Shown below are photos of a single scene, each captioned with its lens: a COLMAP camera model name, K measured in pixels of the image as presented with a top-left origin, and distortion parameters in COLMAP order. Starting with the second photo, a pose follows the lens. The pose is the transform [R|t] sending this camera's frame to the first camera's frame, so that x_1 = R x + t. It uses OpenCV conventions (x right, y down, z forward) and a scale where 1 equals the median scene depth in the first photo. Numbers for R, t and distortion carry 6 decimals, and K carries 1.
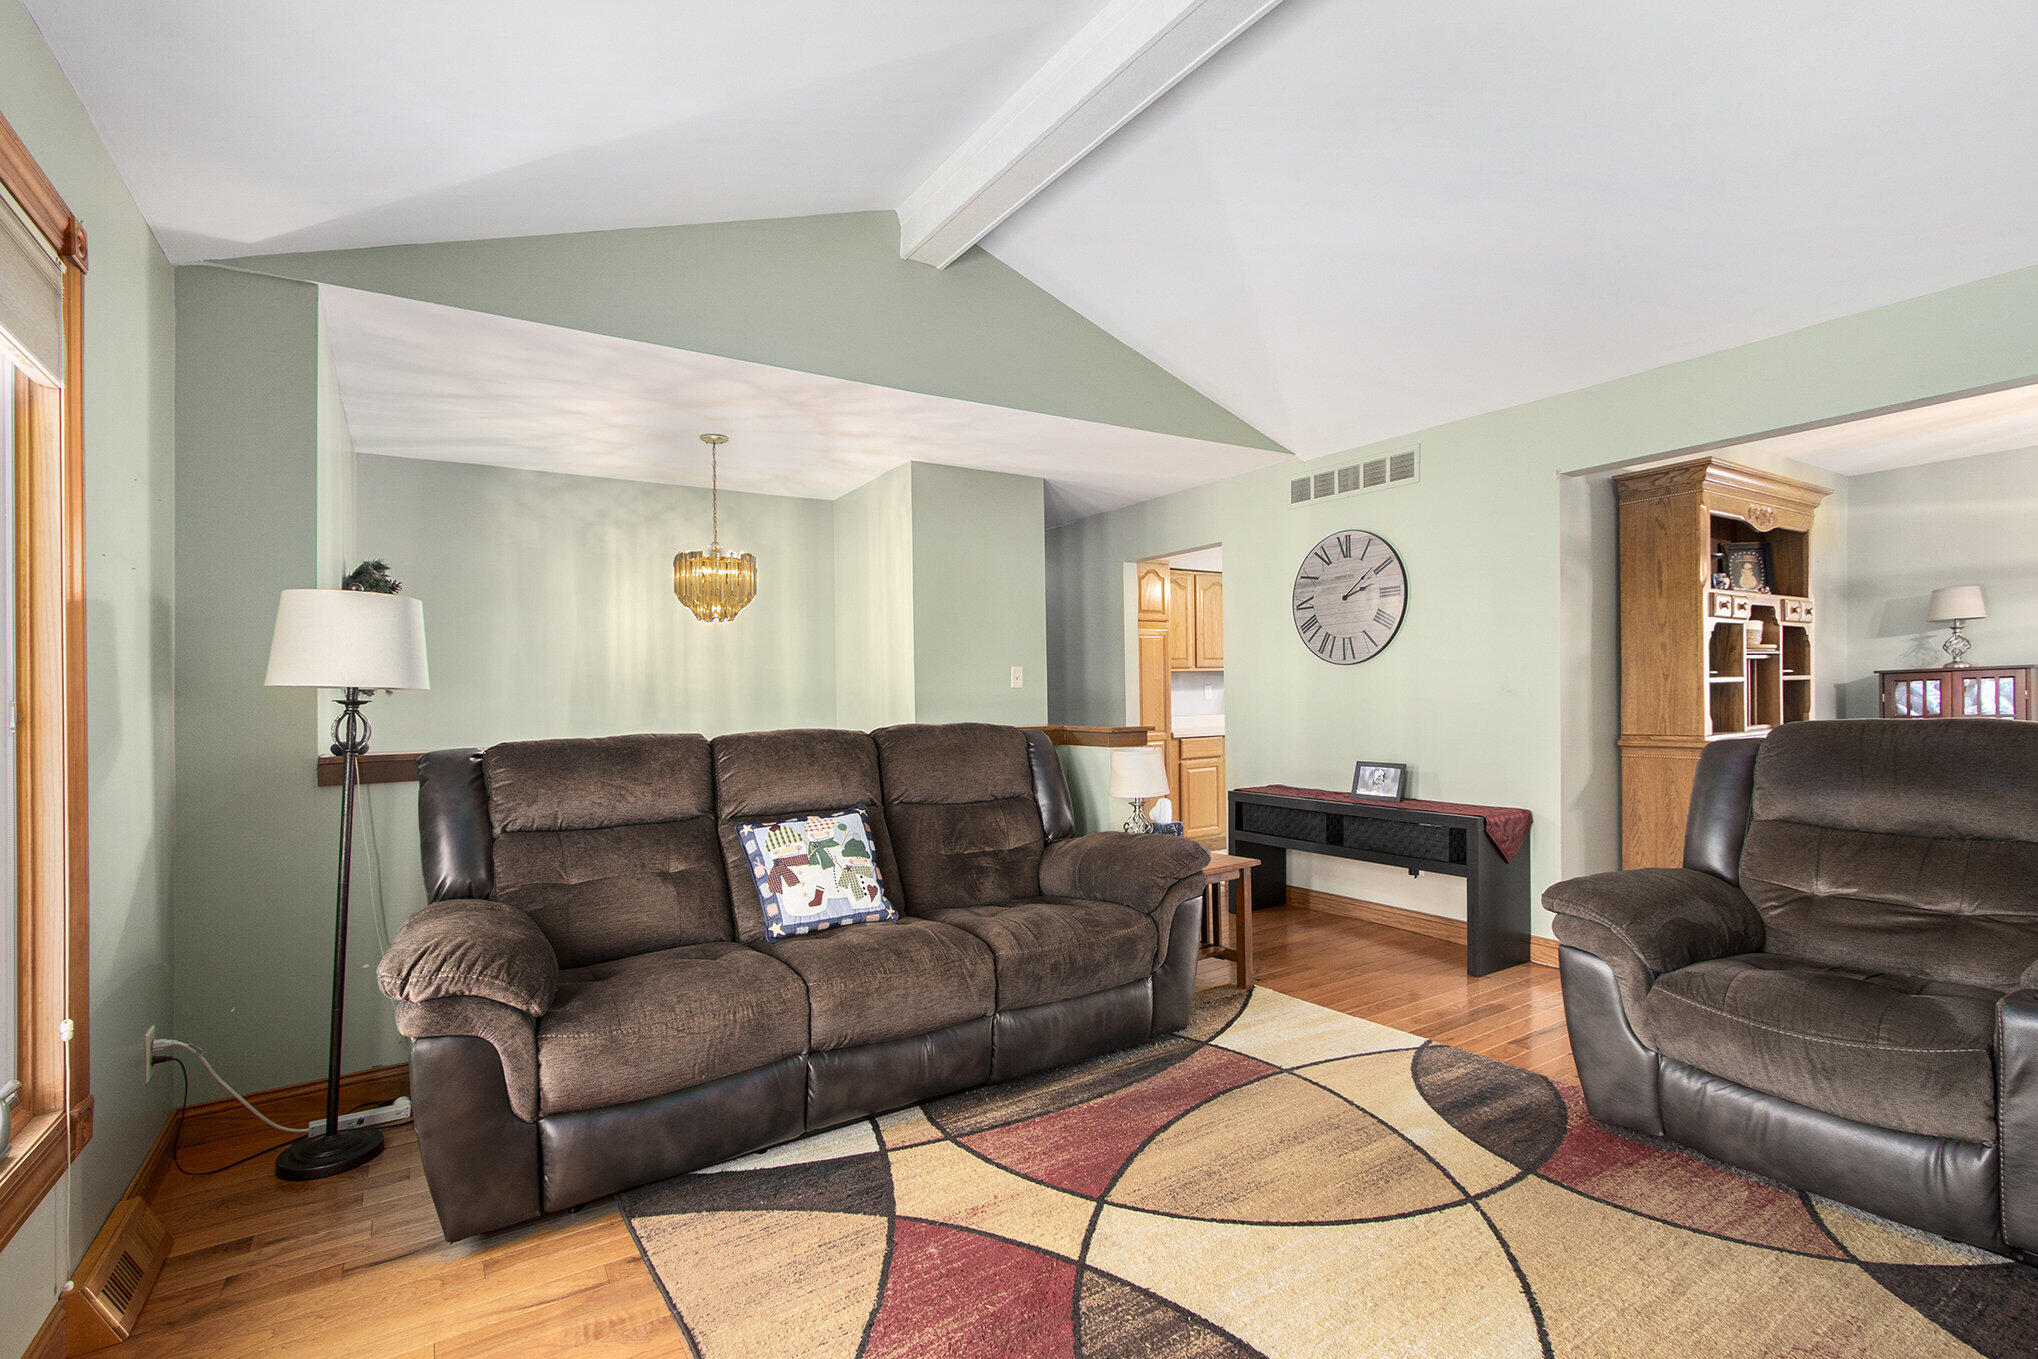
lens RADIAL K [[945.7, 0, 1042.9], [0, 945.7, 678.9], [0, 0, 1]] dist [0.001169, -0.000287]
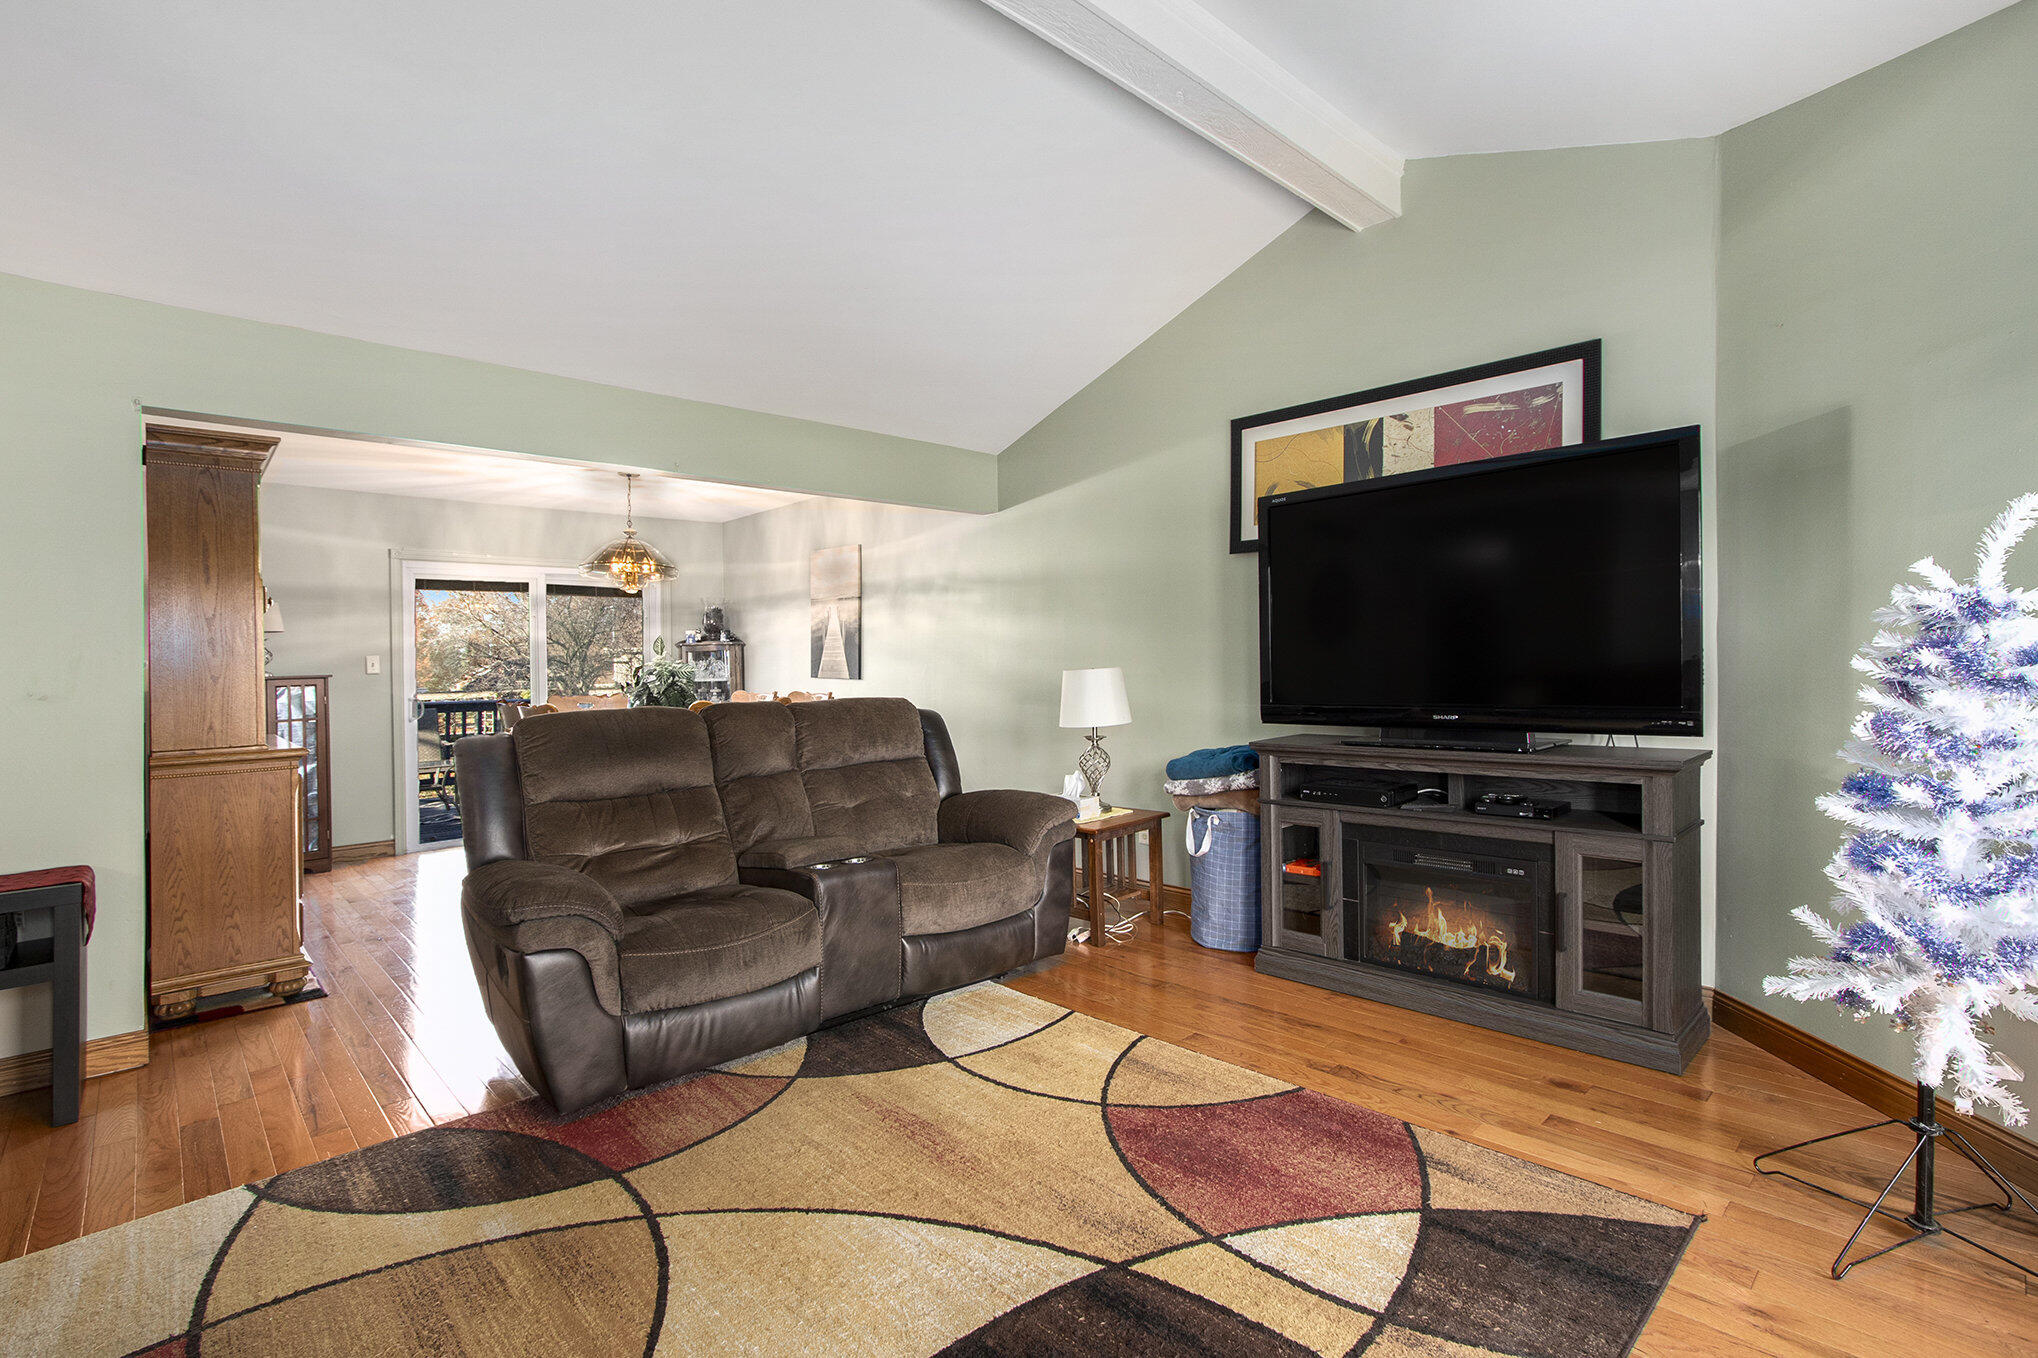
lens RADIAL K [[939.0, 0, 1013.4], [0, 939.0, 694.7], [0, 0, 1]] dist [-0.003590, 0.000143]
pose [[-0.153636, -0.002621, 0.988124, -0.283855], [0.007319, 0.999966, 0.003790, 0.013974], [-0.988100, 0.007814, -0.153611, 0.417260]]
